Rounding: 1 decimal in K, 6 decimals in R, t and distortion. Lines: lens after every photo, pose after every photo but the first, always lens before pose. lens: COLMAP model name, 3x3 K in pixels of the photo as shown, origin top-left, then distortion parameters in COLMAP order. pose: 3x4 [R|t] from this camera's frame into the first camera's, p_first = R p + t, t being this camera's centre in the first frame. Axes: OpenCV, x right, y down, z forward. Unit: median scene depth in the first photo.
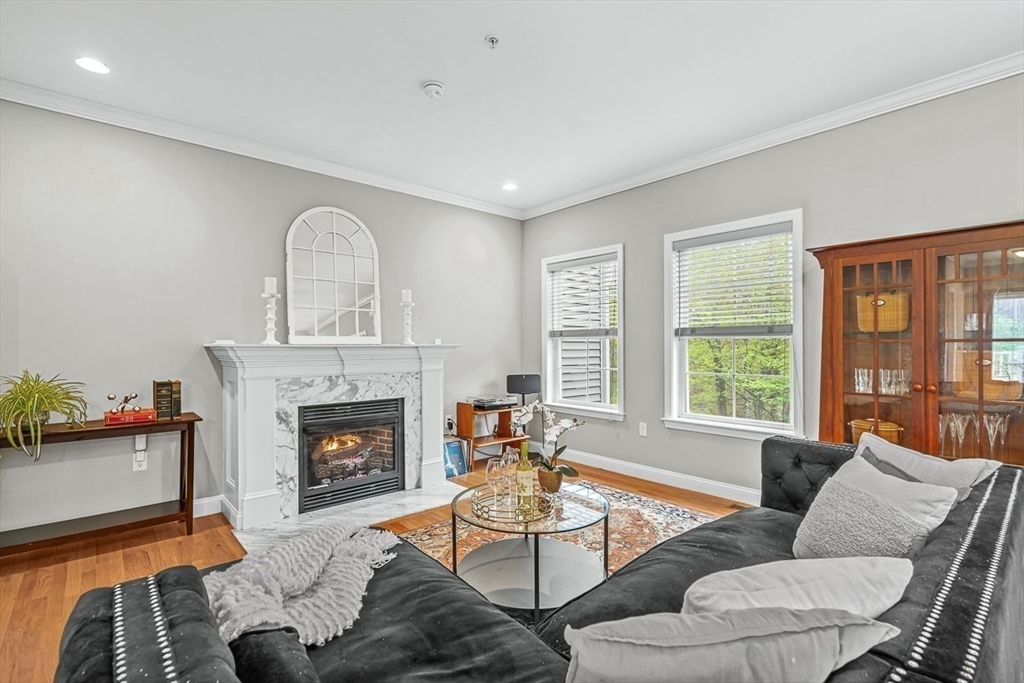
lens RADIAL K [[476.8, 0, 509.8], [0, 476.8, 346.8], [0, 0, 1]] dist [0.000929, -0.001917]
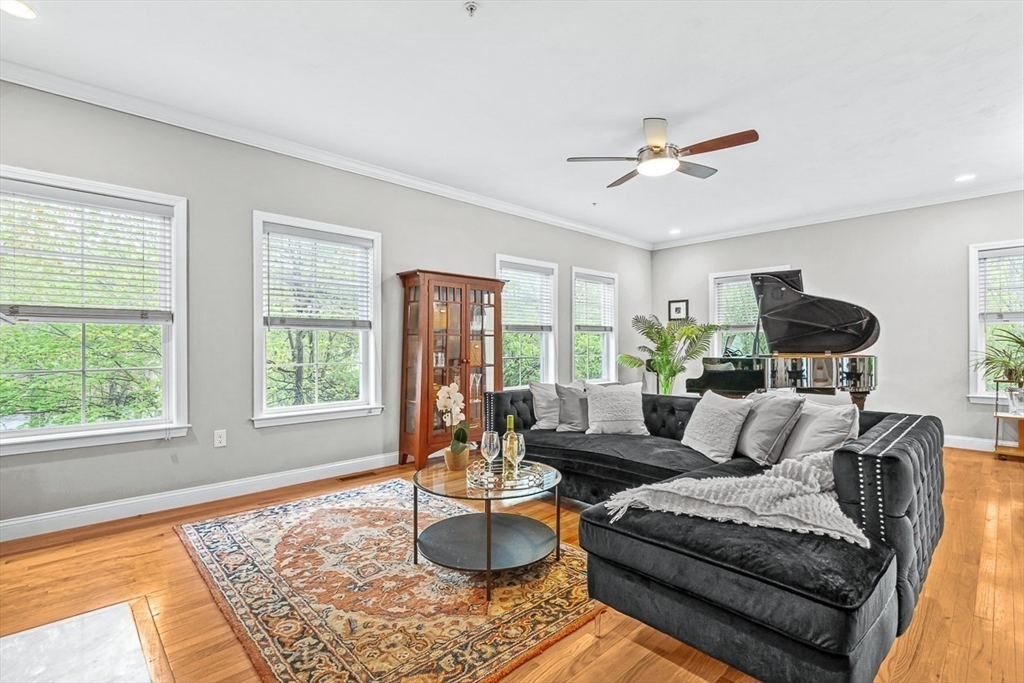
lens RADIAL K [[476.8, 0, 510.9], [0, 476.8, 344.2], [0, 0, 1]] dist [0.000929, -0.001917]
pose [[-0.047735, 0.011268, 0.998796, -0.604637], [0.009782, 0.999894, -0.010813, 0.028968], [-0.998812, 0.009254, -0.047840, 0.590949]]
